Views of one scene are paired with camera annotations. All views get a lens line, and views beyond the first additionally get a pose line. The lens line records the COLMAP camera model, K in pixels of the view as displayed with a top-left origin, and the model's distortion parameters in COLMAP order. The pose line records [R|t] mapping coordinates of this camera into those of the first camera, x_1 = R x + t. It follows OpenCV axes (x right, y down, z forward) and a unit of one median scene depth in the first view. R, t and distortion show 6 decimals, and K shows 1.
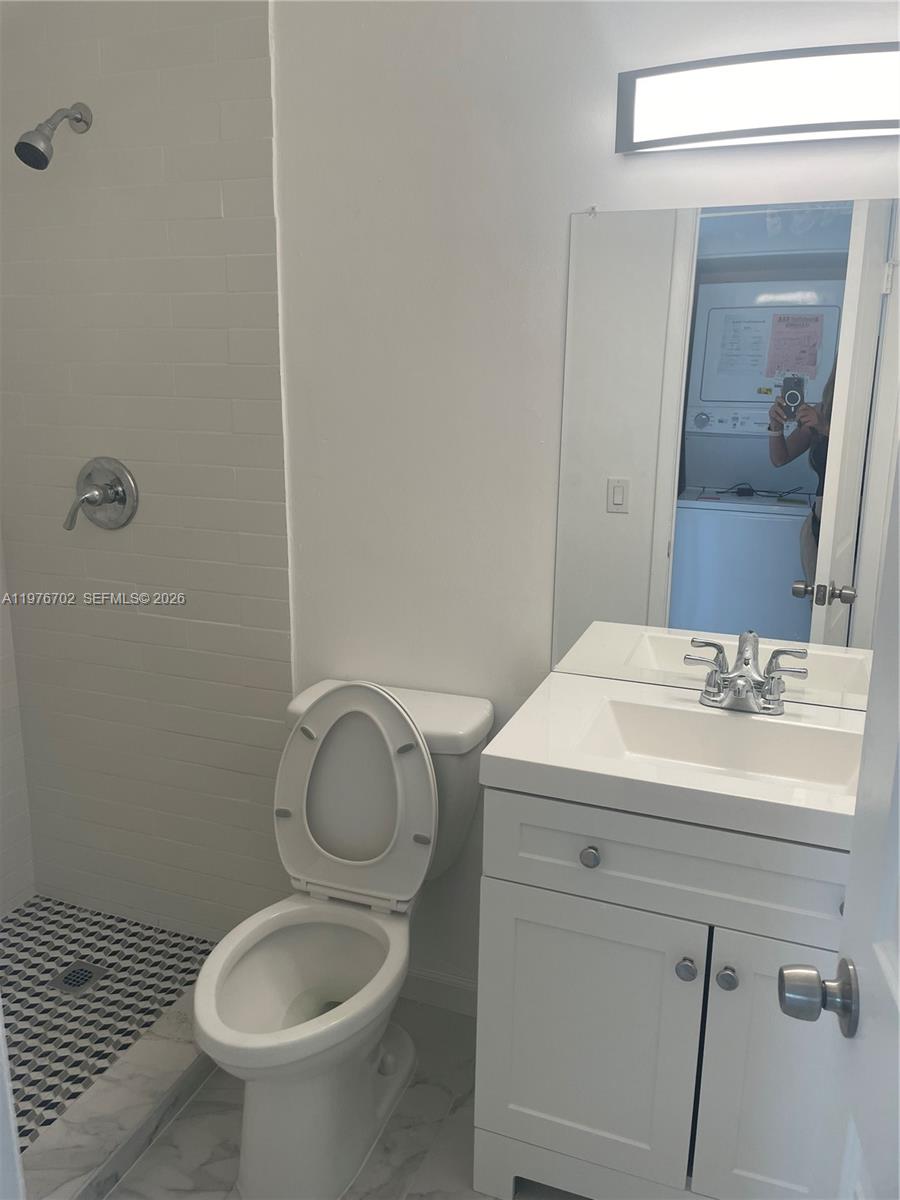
lens RADIAL K [[912.4, 0, 448.5], [0, 912.4, 598.0], [0, 0, 1]] dist [0.081367, -0.123873]
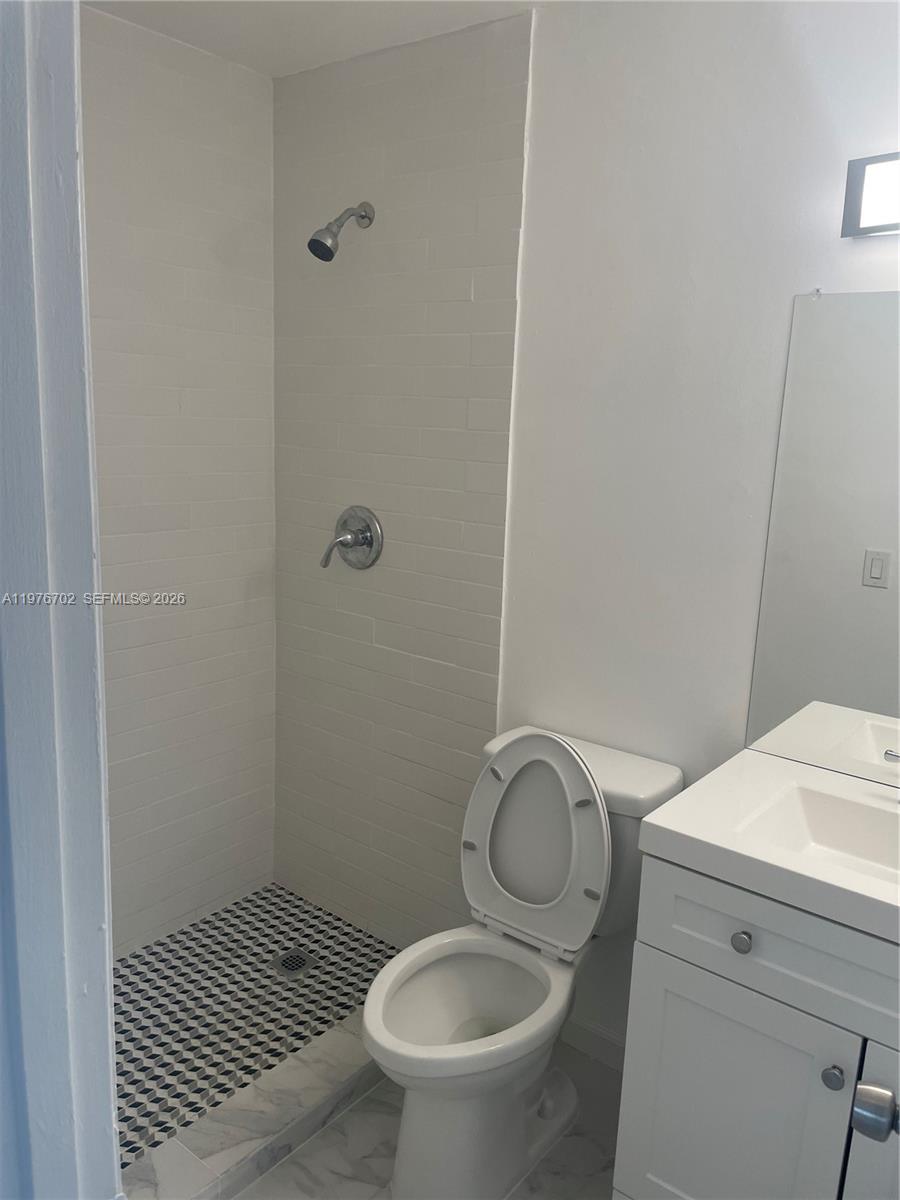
lens RADIAL K [[912.4, 0, 448.5], [0, 912.4, 598.0], [0, 0, 1]] dist [0.081367, -0.123873]
pose [[0.950179, 0.084942, -0.299909, 0.093871], [-0.097865, 0.994797, -0.028307, -0.021107], [0.295944, 0.056248, 0.953548, -0.047133]]
